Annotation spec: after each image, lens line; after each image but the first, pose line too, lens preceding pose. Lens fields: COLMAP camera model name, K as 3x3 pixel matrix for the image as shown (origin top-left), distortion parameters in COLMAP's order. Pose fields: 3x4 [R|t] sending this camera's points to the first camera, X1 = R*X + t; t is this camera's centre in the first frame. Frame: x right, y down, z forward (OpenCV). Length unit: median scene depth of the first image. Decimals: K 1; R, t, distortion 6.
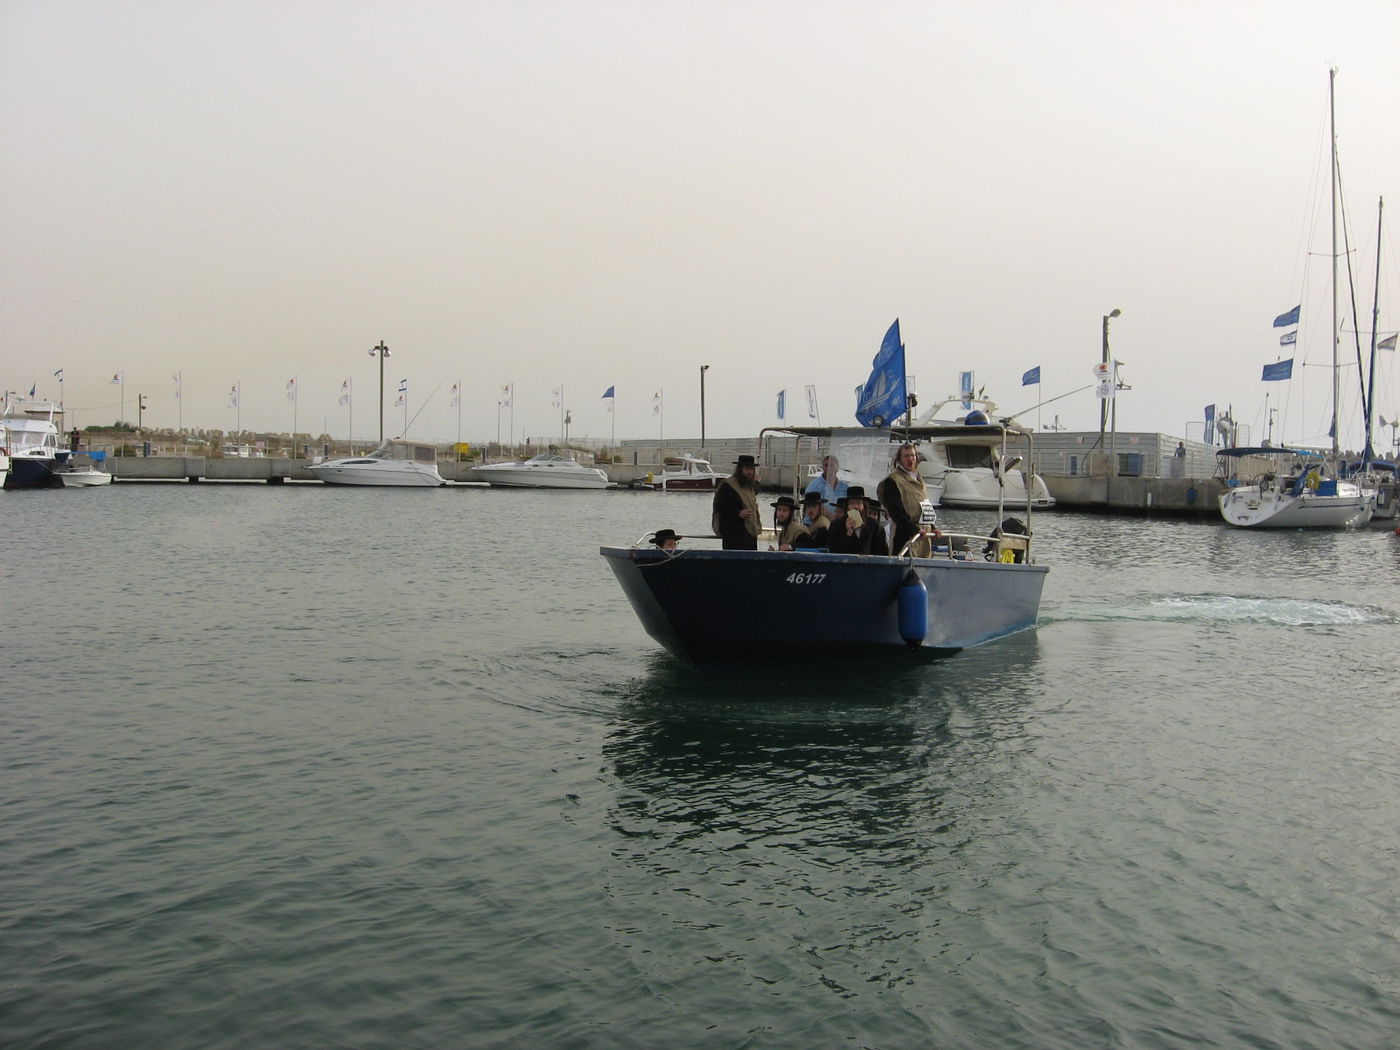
lens RADIAL K [[1486.9, 0, 705.4], [0, 1486.9, 527.0], [0, 0, 1]] dist [-0.112664, 0.000000]
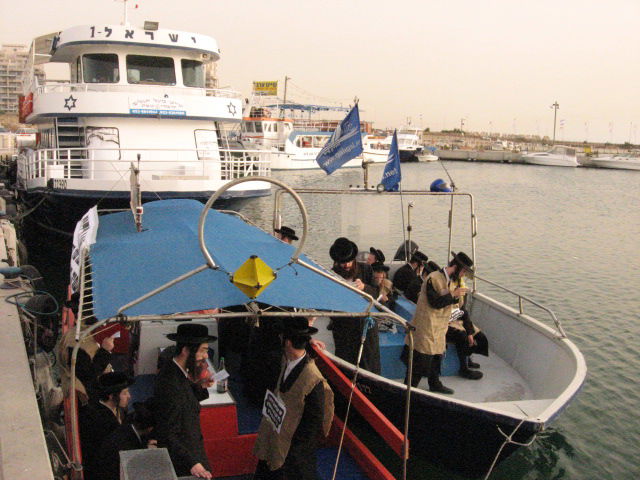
lens RADIAL K [[679.7, 0, 320.9], [0, 679.7, 238.2], [0, 0, 1]] dist [-0.112664, 0.000000]
pose [[0.835468, 0.095177, -0.541235, 0.075653], [-0.045092, 0.993440, 0.105093, -0.011006], [0.547686, -0.063396, 0.834279, -0.101351]]
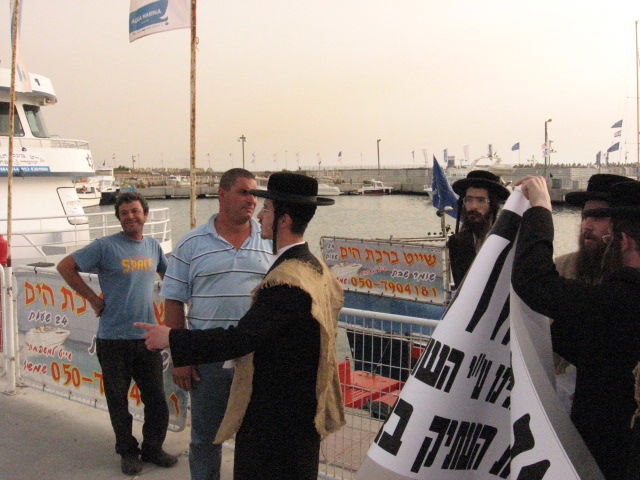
lens RADIAL K [[679.7, 0, 323.9], [0, 679.7, 258.3], [0, 0, 1]] dist [-0.112664, 0.000000]
pose [[0.996432, -0.021626, -0.081577, -0.006097], [0.028123, 0.996450, 0.079354, -0.014812], [0.079571, -0.081365, 0.993503, -0.119906]]
